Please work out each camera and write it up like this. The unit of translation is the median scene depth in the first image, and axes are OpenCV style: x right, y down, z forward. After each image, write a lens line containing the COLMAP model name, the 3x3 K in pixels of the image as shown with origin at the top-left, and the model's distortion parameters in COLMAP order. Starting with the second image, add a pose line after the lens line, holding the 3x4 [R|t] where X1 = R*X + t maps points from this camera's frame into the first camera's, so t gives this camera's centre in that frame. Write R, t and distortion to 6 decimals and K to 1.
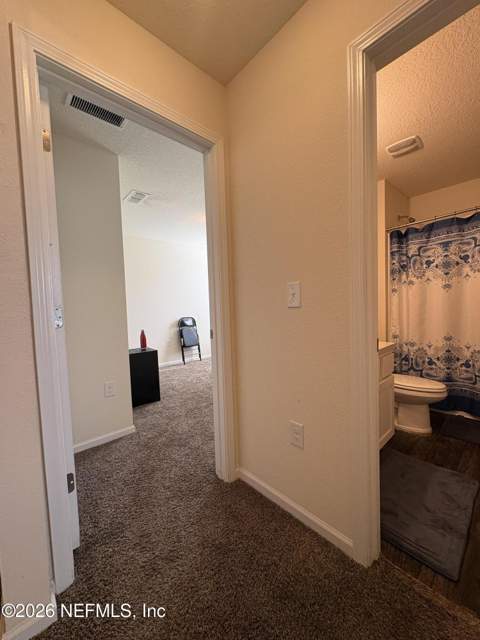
lens RADIAL K [[254.3, 0, 239.4], [0, 254.3, 320.9], [0, 0, 1]] dist [0.001390, -0.000184]
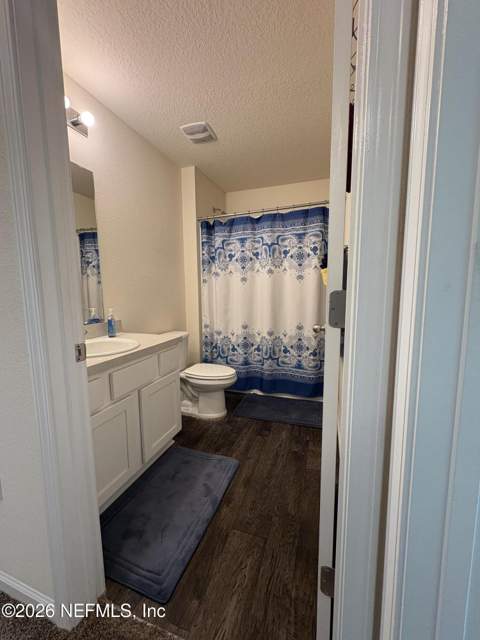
lens RADIAL K [[254.3, 0, 240.8], [0, 254.3, 320.2], [0, 0, 1]] dist [0.001390, -0.000184]
pose [[0.877482, -0.028414, 0.478767, 0.271911], [0.002750, 0.998525, 0.054219, -0.020113], [-0.479601, -0.046259, 0.876266, 0.038181]]
